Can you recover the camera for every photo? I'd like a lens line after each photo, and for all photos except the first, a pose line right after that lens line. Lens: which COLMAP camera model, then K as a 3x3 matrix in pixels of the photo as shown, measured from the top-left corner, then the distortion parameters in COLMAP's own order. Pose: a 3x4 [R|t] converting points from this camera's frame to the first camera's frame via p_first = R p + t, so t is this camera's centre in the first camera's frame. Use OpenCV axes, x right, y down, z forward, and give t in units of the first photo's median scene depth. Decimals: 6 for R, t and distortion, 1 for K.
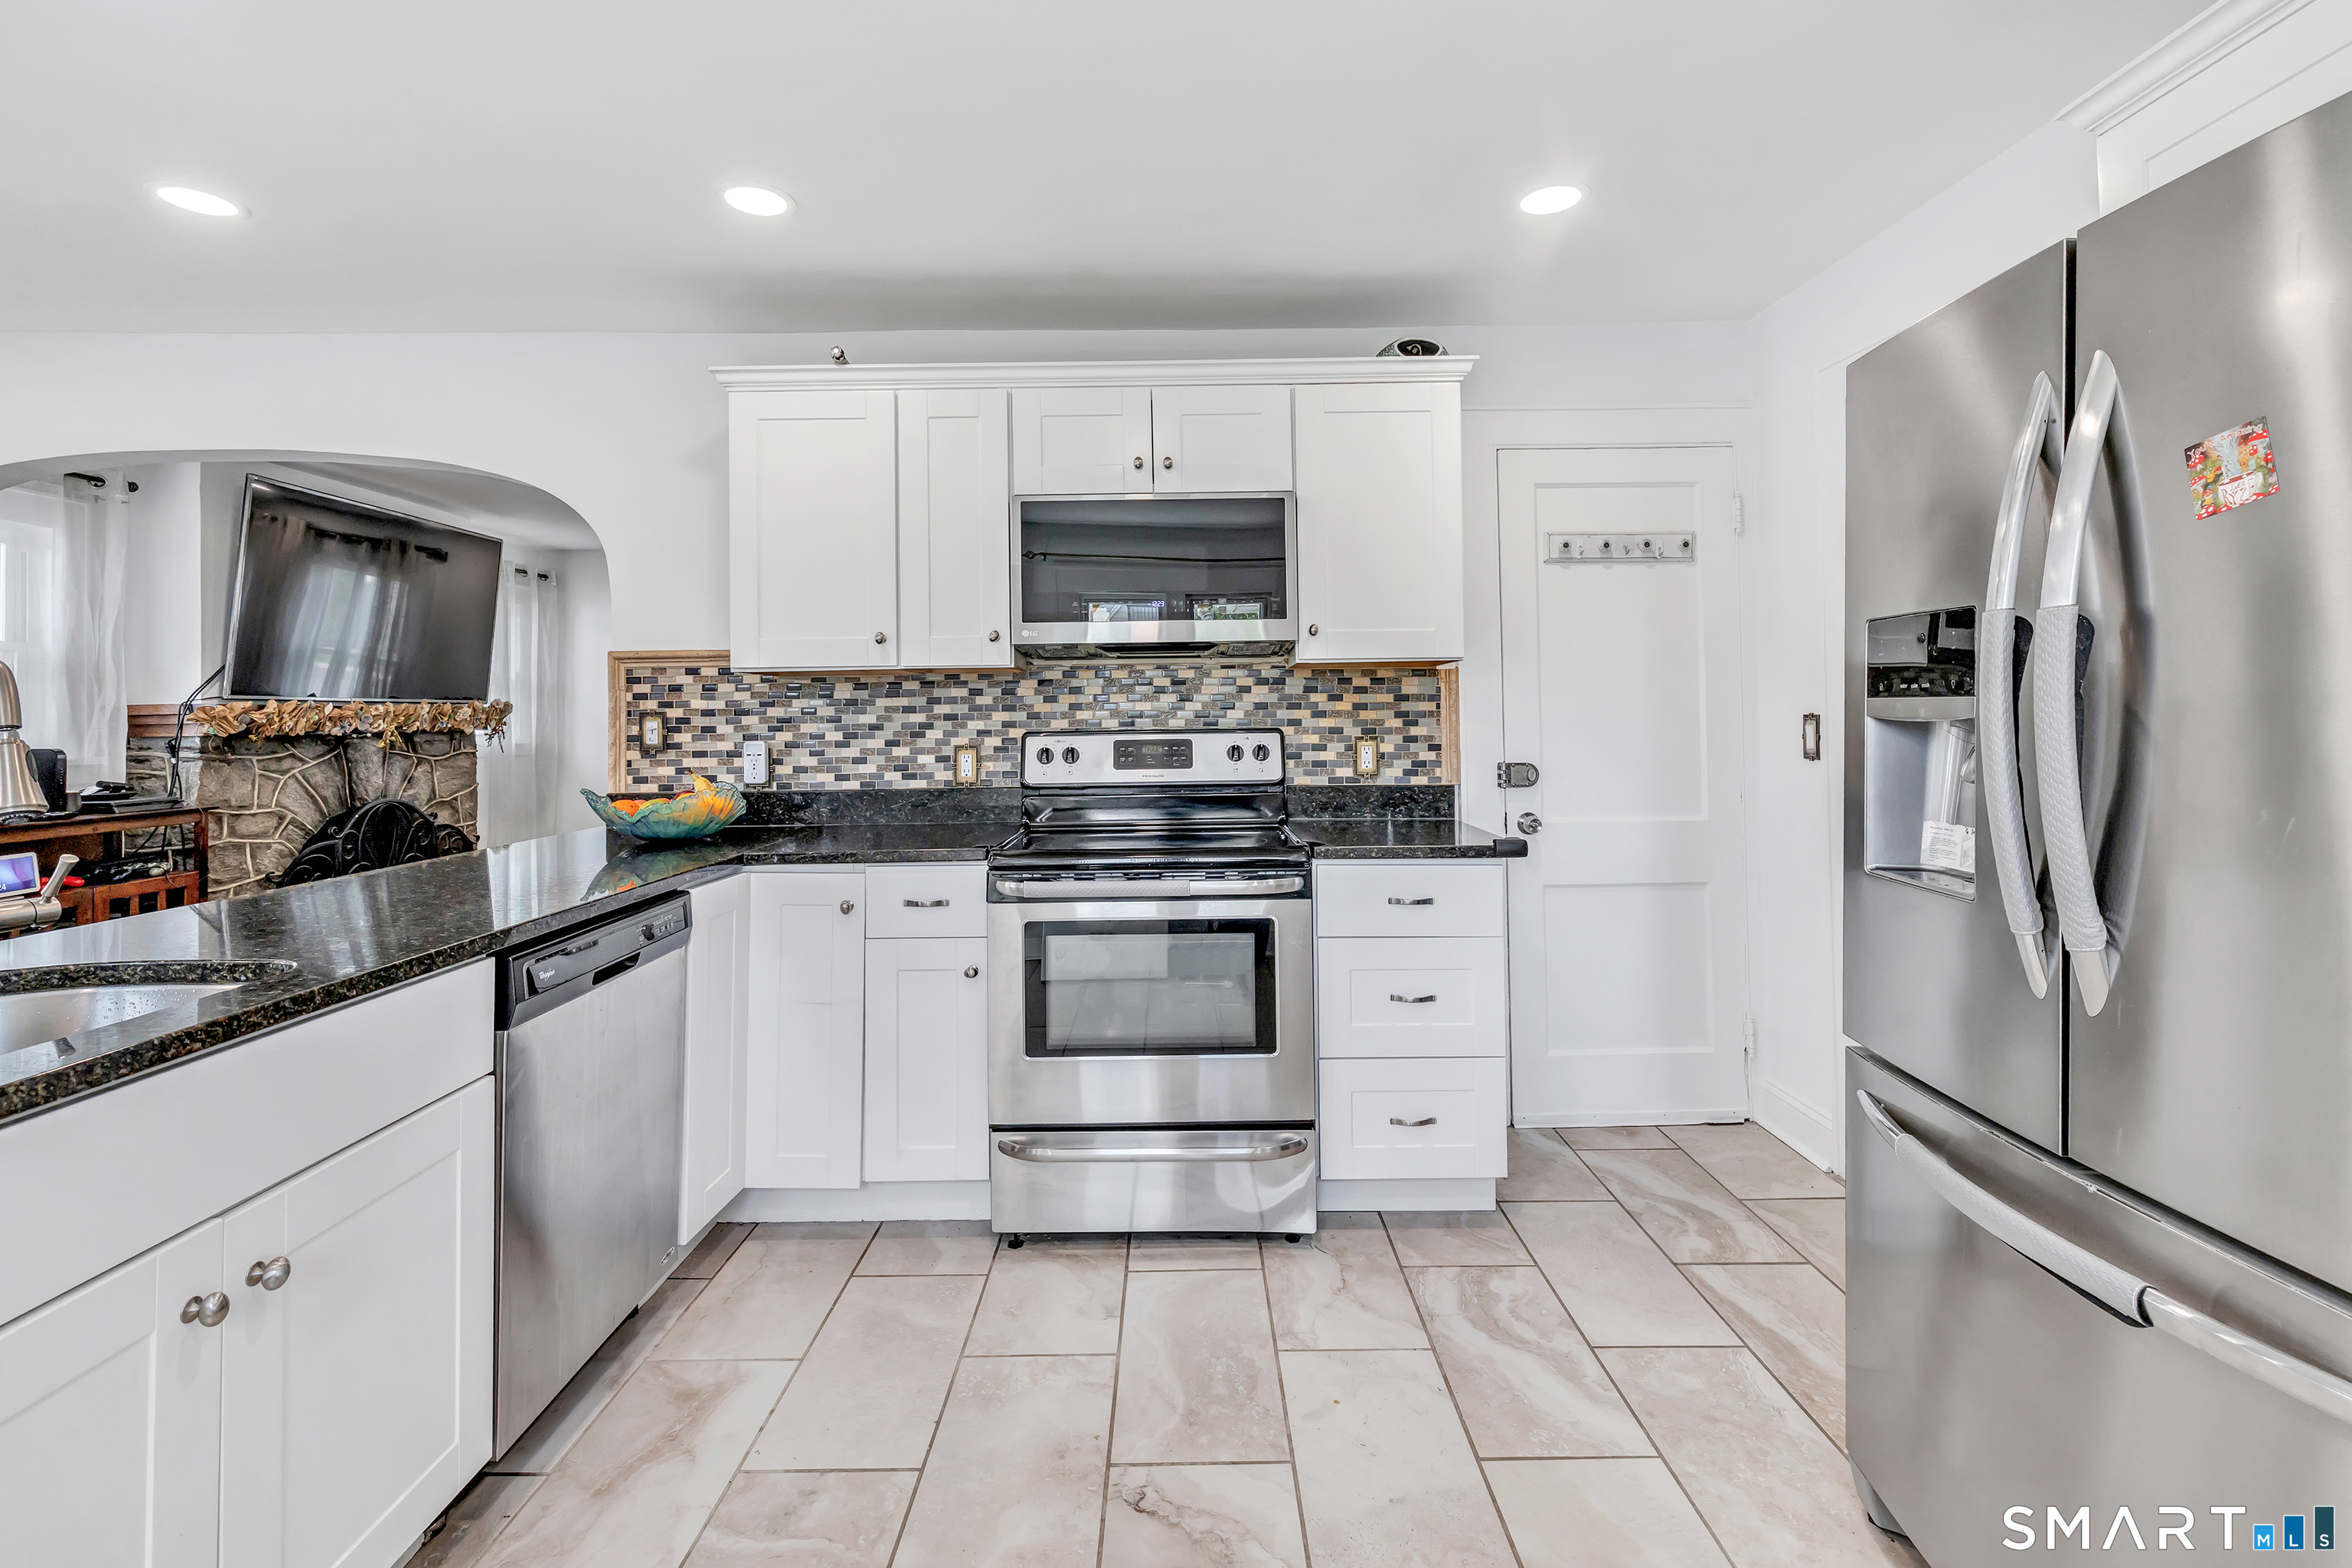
lens RADIAL K [[1046.6, 0, 1179.2], [0, 1046.6, 692.4], [0, 0, 1]] dist [0.000257, 0.000795]
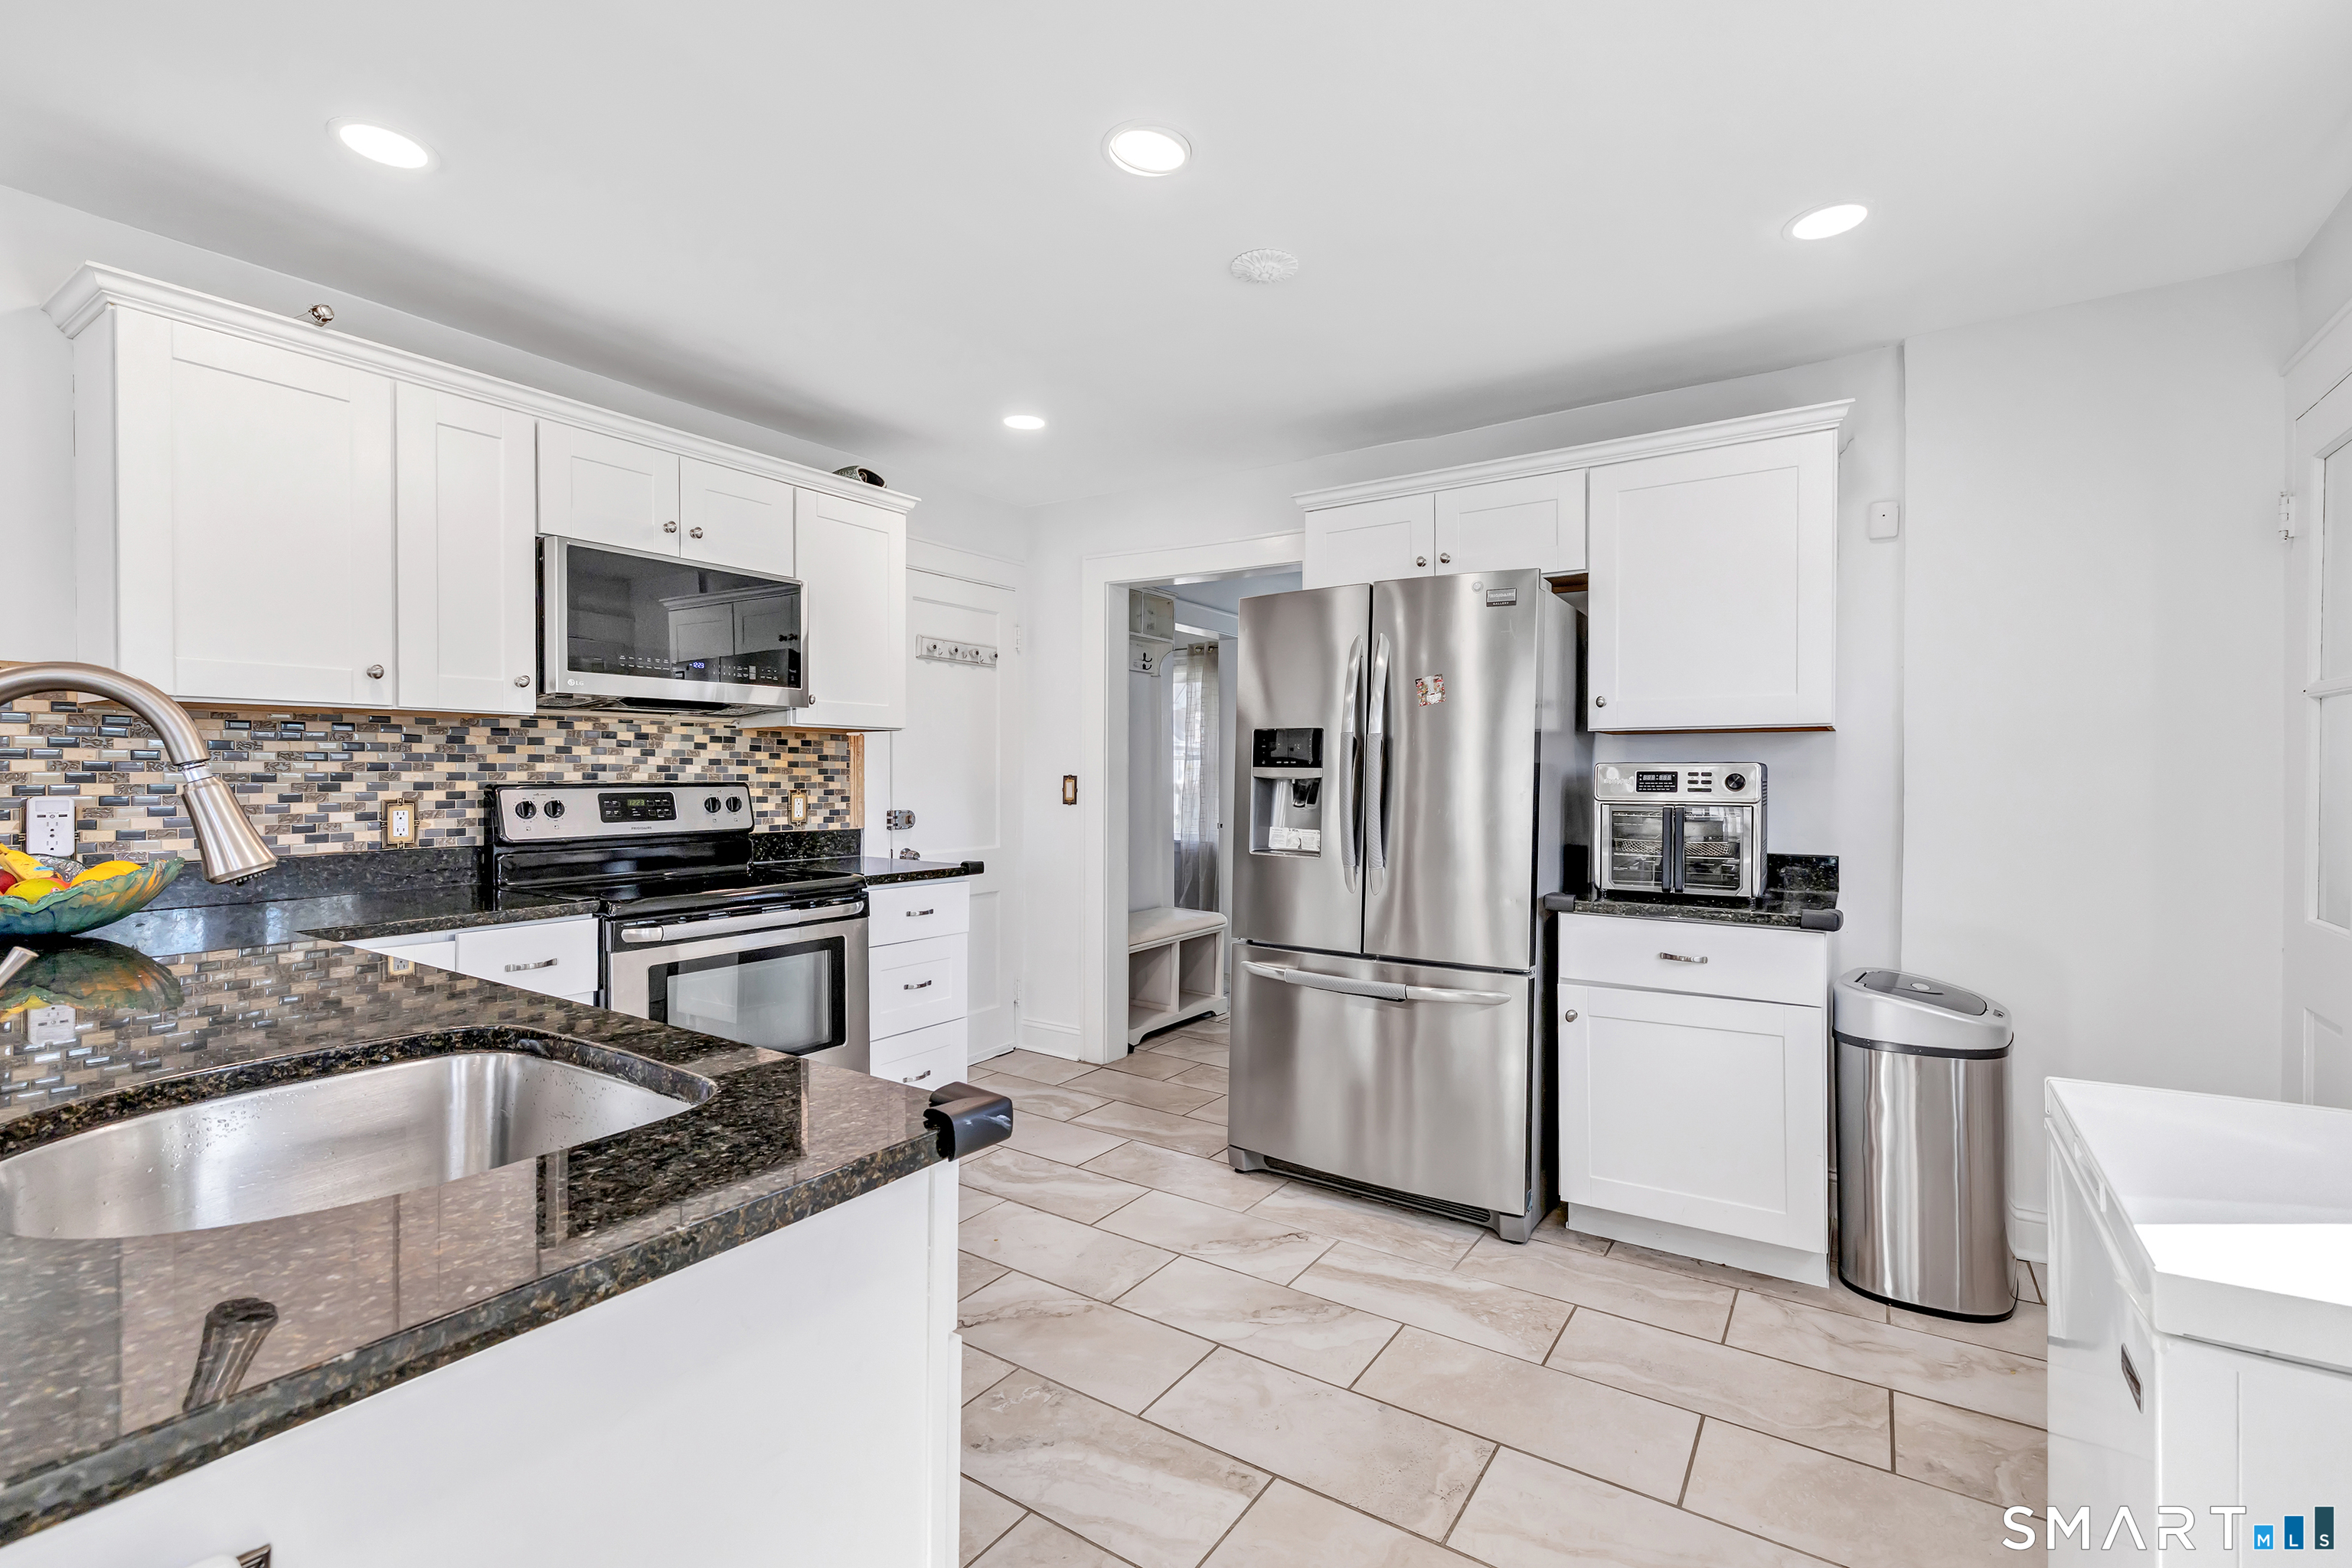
lens RADIAL K [[1046.6, 0, 1171.1], [0, 1046.6, 780.4], [0, 0, 1]] dist [0.000257, 0.000795]
pose [[0.561625, 0.007937, 0.827354, -0.558480], [-0.029141, 0.999523, 0.010193, 0.007225], [-0.826878, -0.029835, 0.561589, -0.004710]]
